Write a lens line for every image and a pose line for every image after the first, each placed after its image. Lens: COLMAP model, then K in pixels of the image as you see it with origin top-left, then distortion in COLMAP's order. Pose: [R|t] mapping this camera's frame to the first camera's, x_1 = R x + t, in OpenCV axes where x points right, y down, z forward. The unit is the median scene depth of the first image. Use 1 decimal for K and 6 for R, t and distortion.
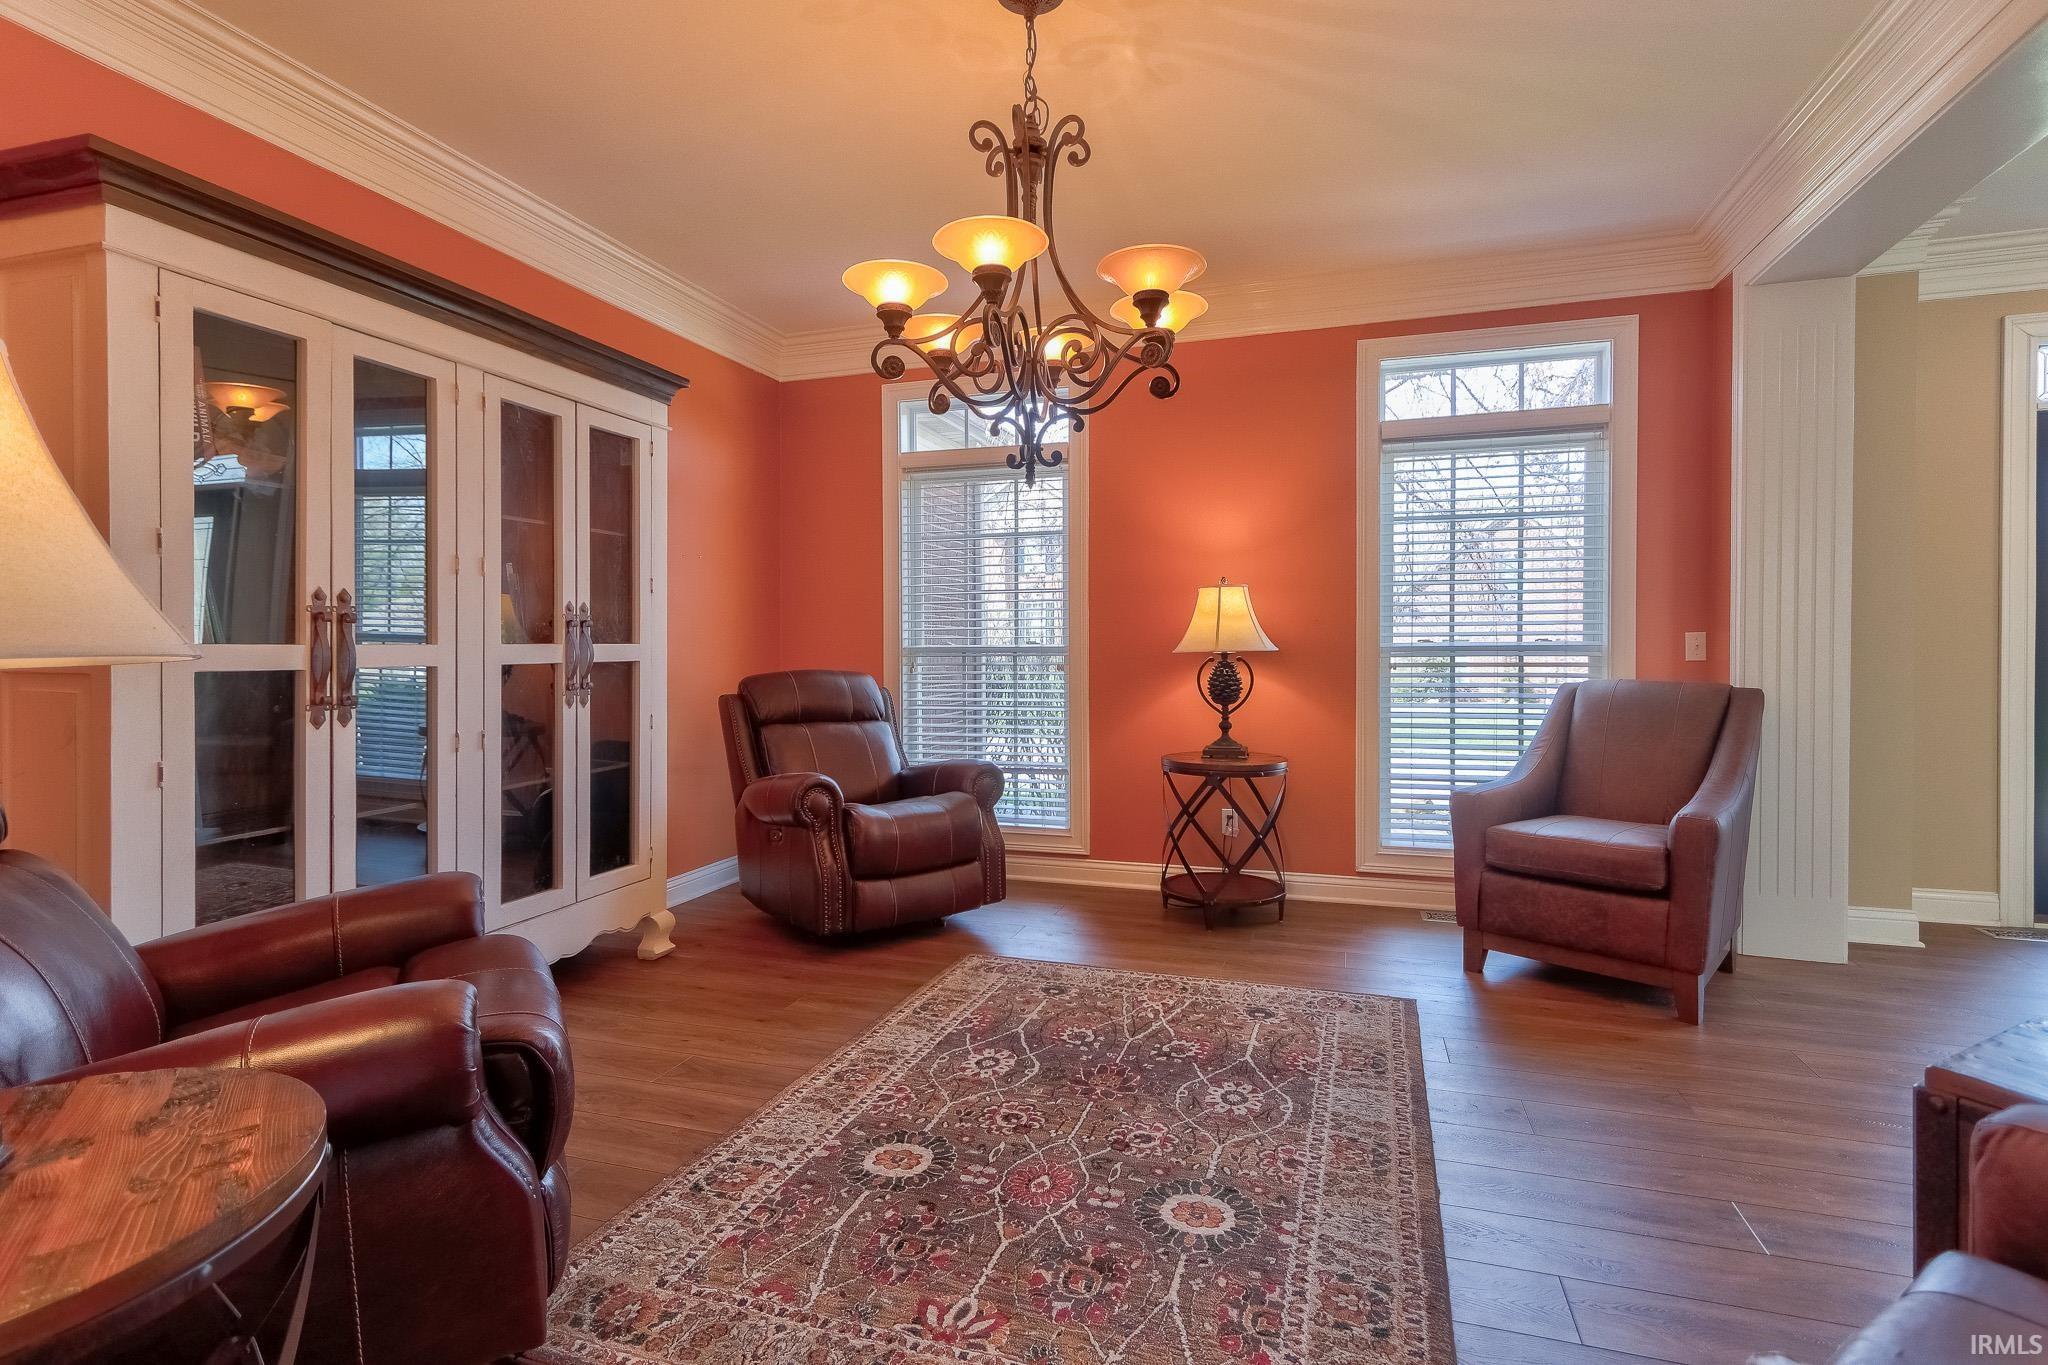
lens RADIAL K [[954.7, 0, 1030.0], [0, 954.7, 670.4], [0, 0, 1]] dist [0.002529, 0.001169]
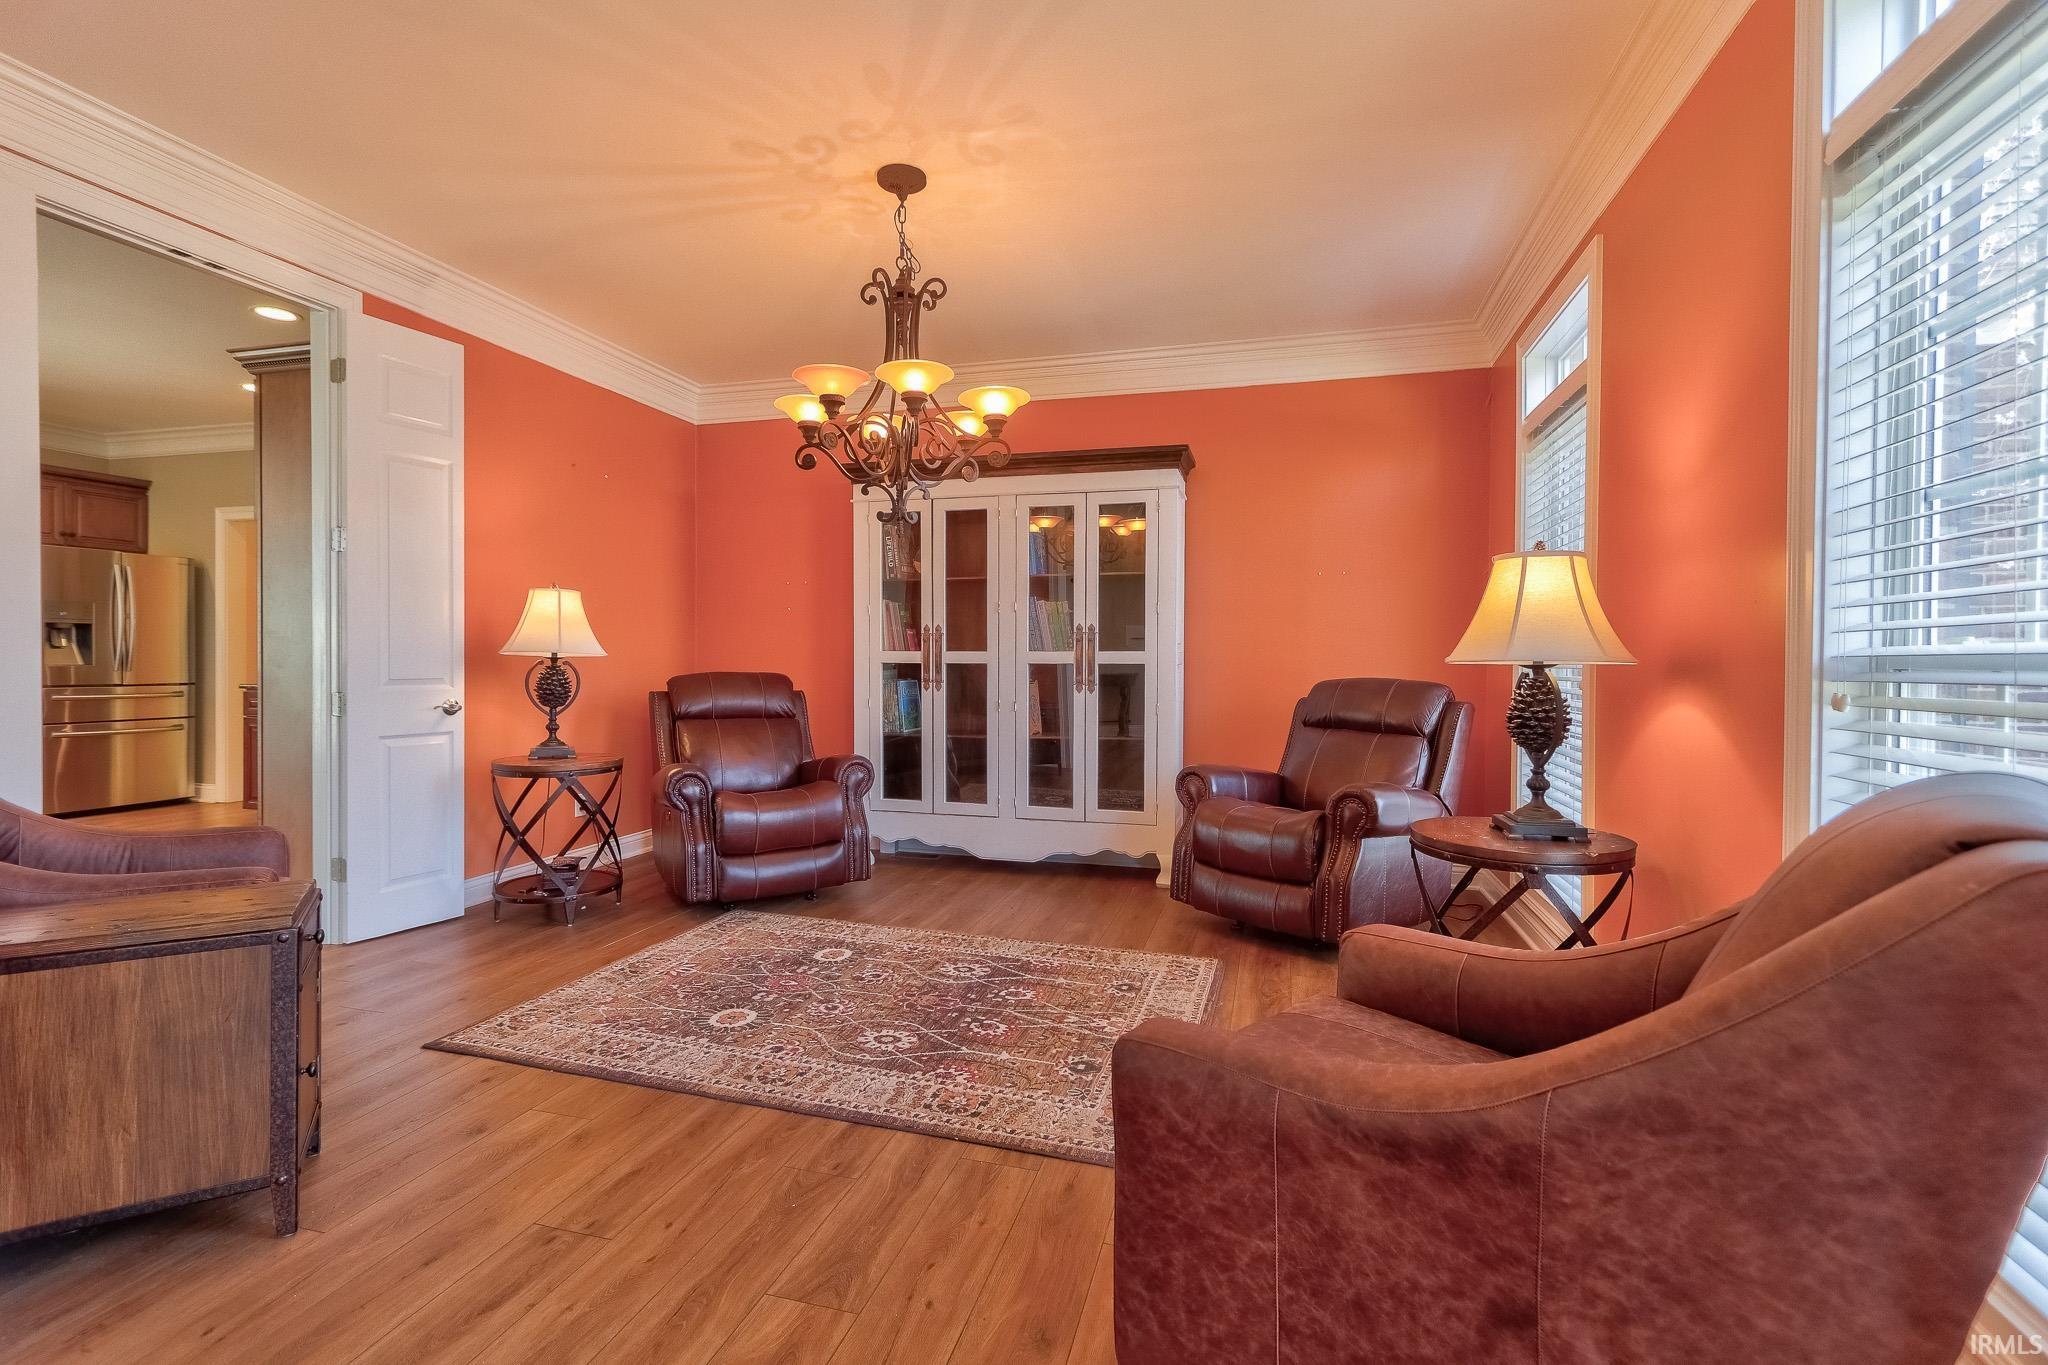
lens RADIAL K [[954.7, 0, 1016.5], [0, 954.7, 672.5], [0, 0, 1]] dist [0.002529, 0.001169]
pose [[0.034730, 0.017672, -0.999240, 1.273849], [-0.030270, 0.999404, 0.016622, -0.018998], [0.998938, 0.029670, 0.035244, 1.027841]]
